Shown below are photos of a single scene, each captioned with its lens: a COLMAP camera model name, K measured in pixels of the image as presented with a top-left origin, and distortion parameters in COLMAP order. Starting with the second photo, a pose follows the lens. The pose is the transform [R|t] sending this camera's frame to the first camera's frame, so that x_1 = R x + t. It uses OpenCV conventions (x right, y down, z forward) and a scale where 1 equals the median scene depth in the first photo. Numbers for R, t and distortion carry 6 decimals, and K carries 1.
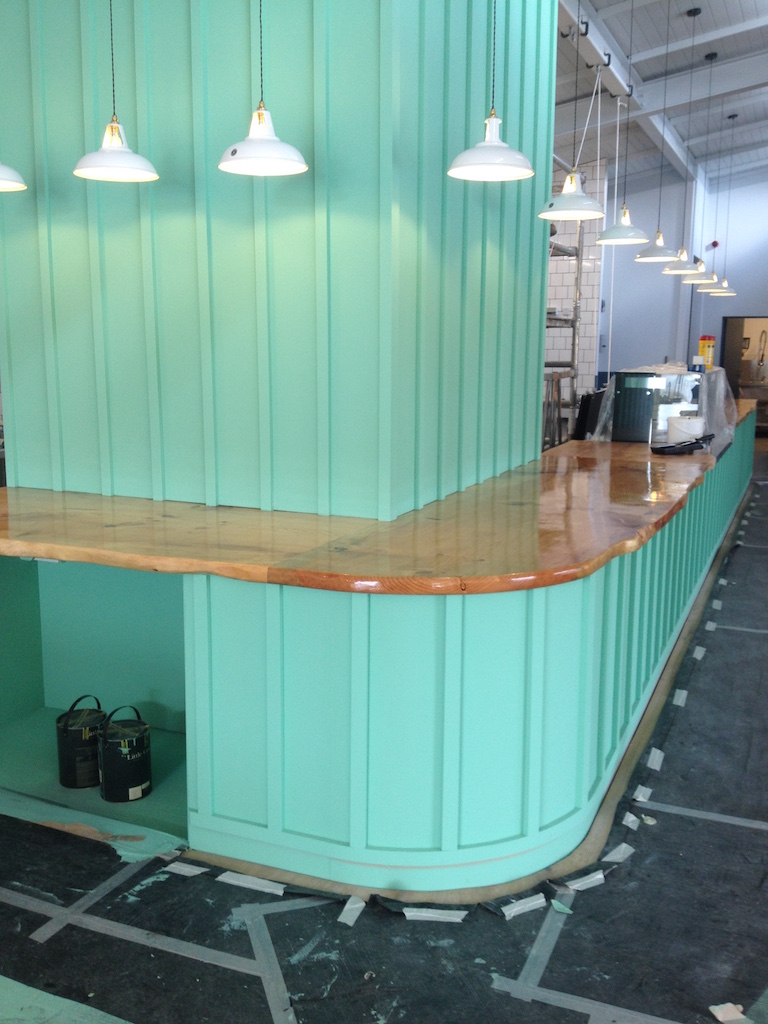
lens RADIAL K [[1005.5, 0, 384.0], [0, 1005.5, 512.0], [0, 0, 1]] dist [0.082867, -0.004990]
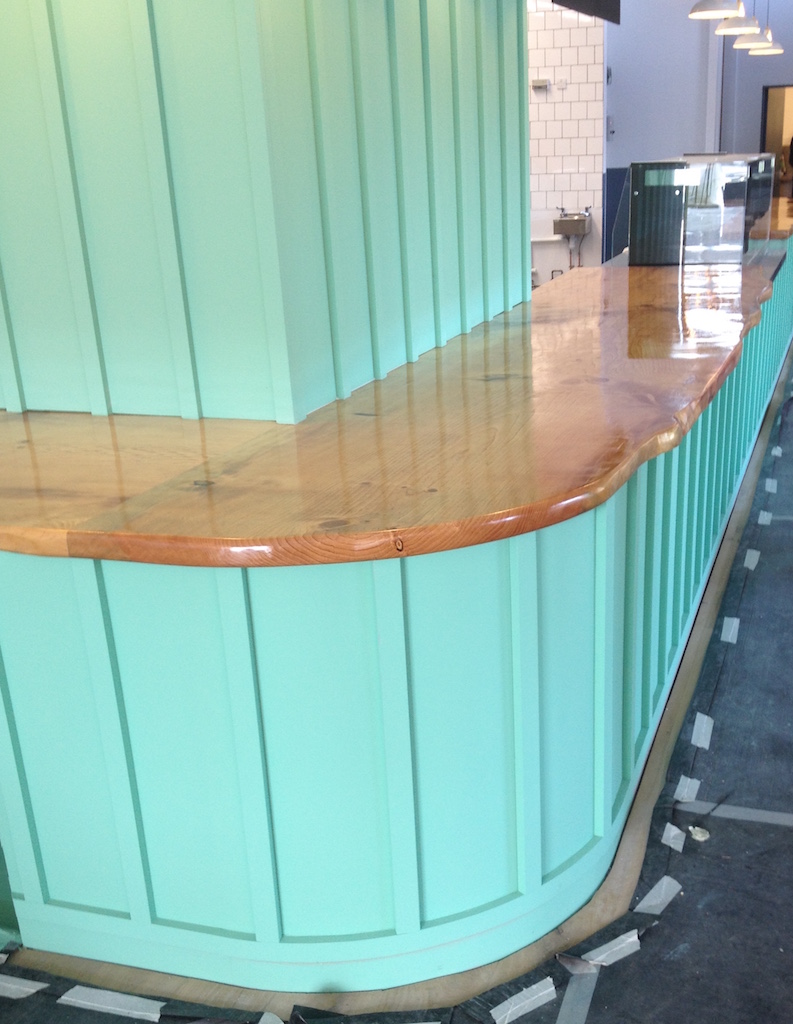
lens RADIAL K [[1166.8, 0, 439.0], [0, 1166.8, 623.5], [0, 0, 1]] dist [0.250295, -0.528861]
pose [[0.995647, -0.075792, 0.054240, 0.048700], [0.062623, 0.975053, 0.212955, -0.021997], [-0.069027, -0.208632, 0.975555, 0.244051]]
